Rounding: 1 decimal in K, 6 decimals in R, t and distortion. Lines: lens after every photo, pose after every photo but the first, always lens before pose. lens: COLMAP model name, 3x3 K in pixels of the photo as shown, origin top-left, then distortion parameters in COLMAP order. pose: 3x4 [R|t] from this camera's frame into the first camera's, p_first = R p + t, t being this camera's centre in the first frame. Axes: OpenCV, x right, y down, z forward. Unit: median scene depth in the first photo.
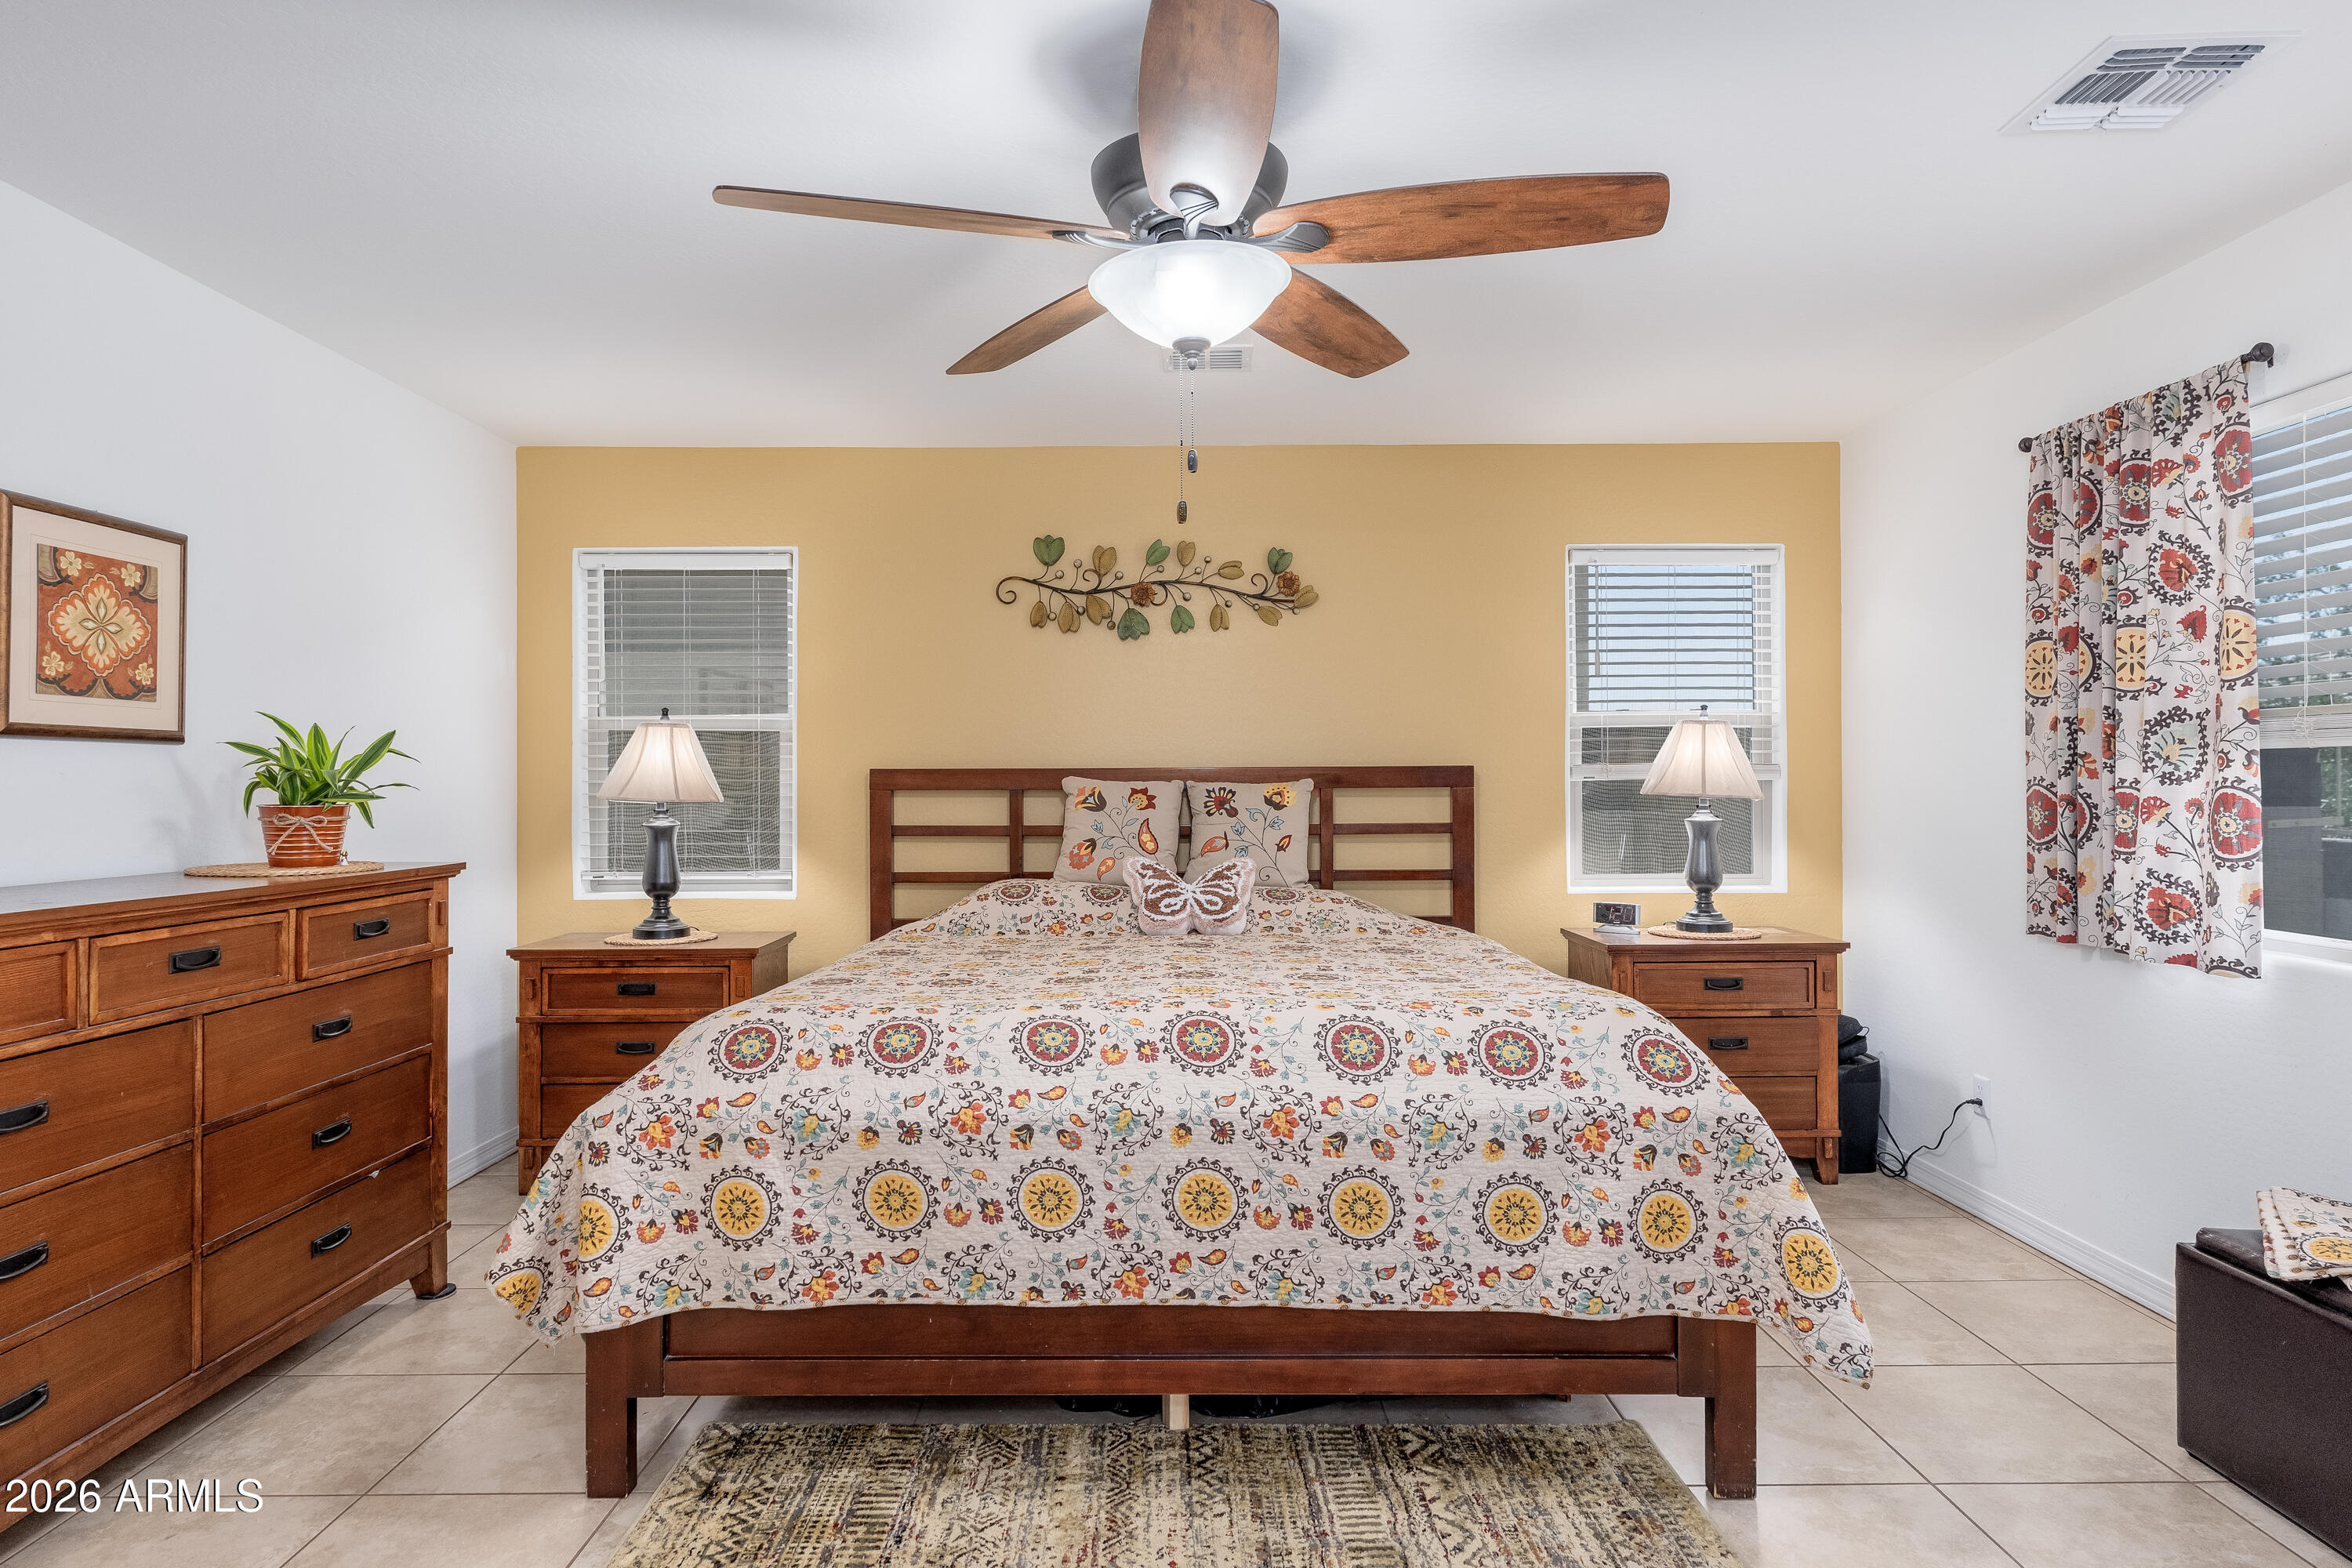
lens RADIAL K [[1279.7, 0, 1181.1], [0, 1279.7, 784.0], [0, 0, 1]] dist [0.002310, -0.000274]
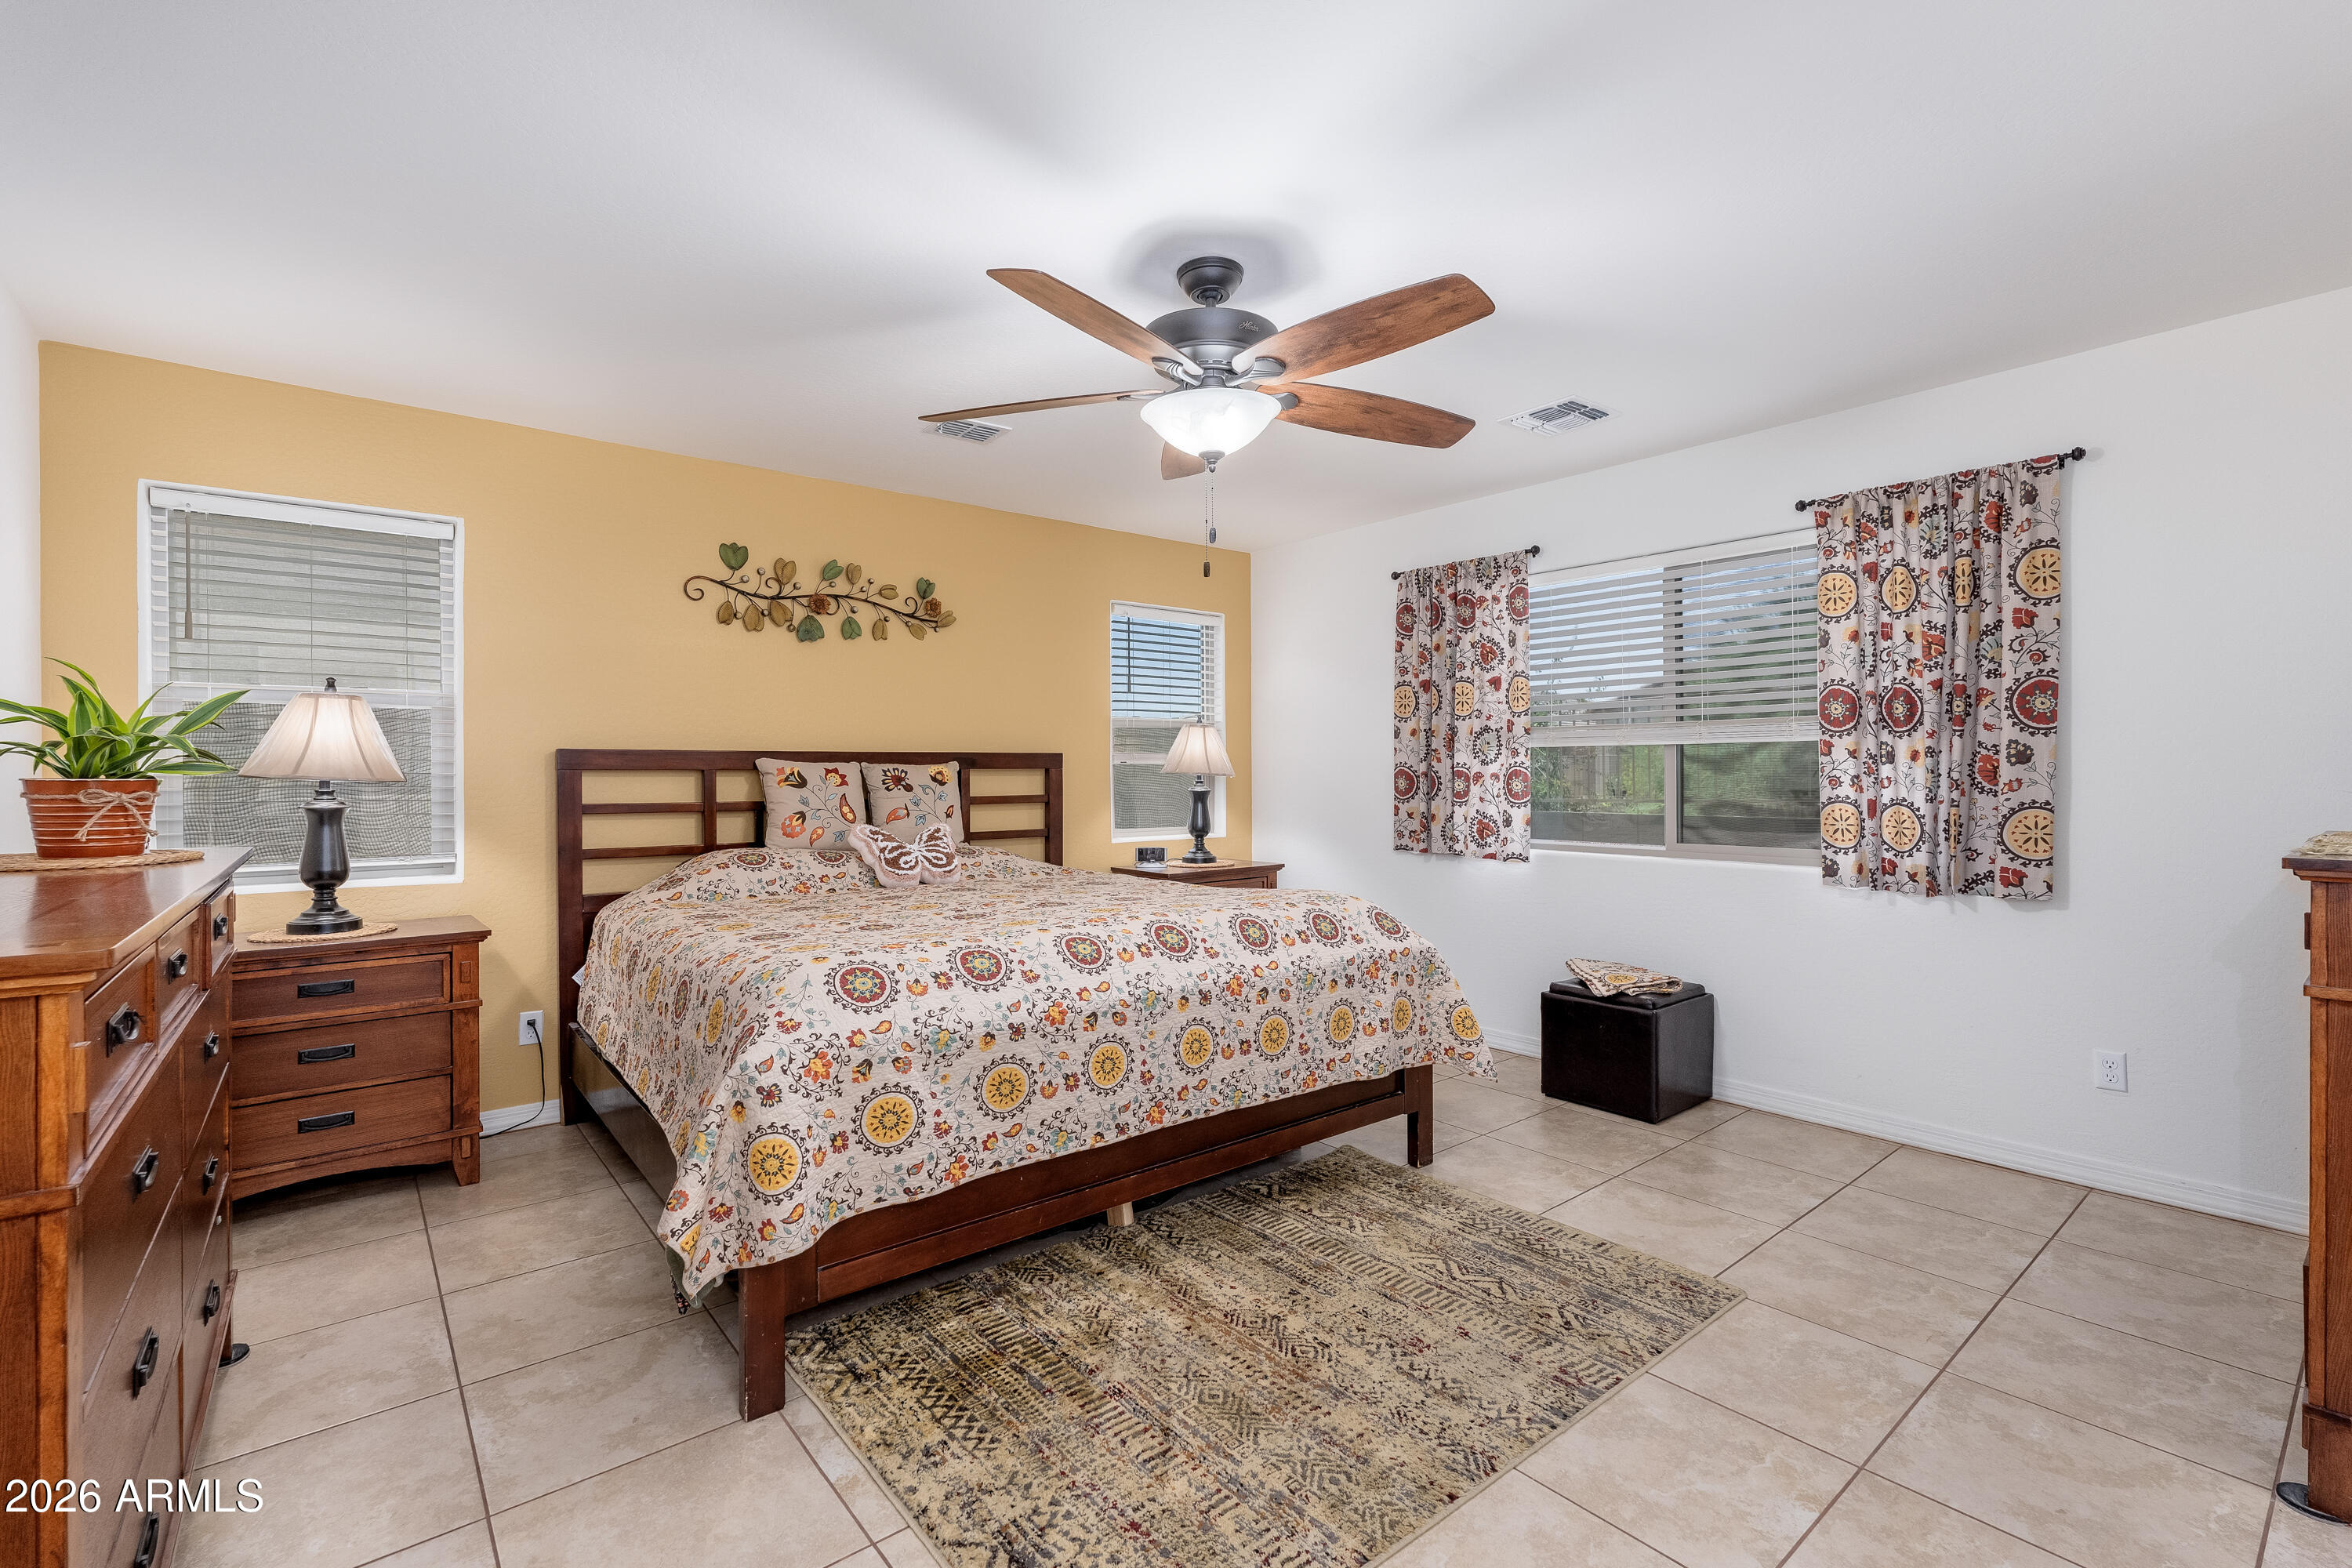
lens RADIAL K [[1030.0, 0, 1176.6], [0, 1030.0, 777.7], [0, 0, 1]] dist [-0.001784, 0.002610]
pose [[0.779620, -0.002283, 0.626249, -0.522964], [0.001244, 0.999997, 0.002098, 0.014176], [-0.626251, -0.000857, 0.779621, 0.078664]]
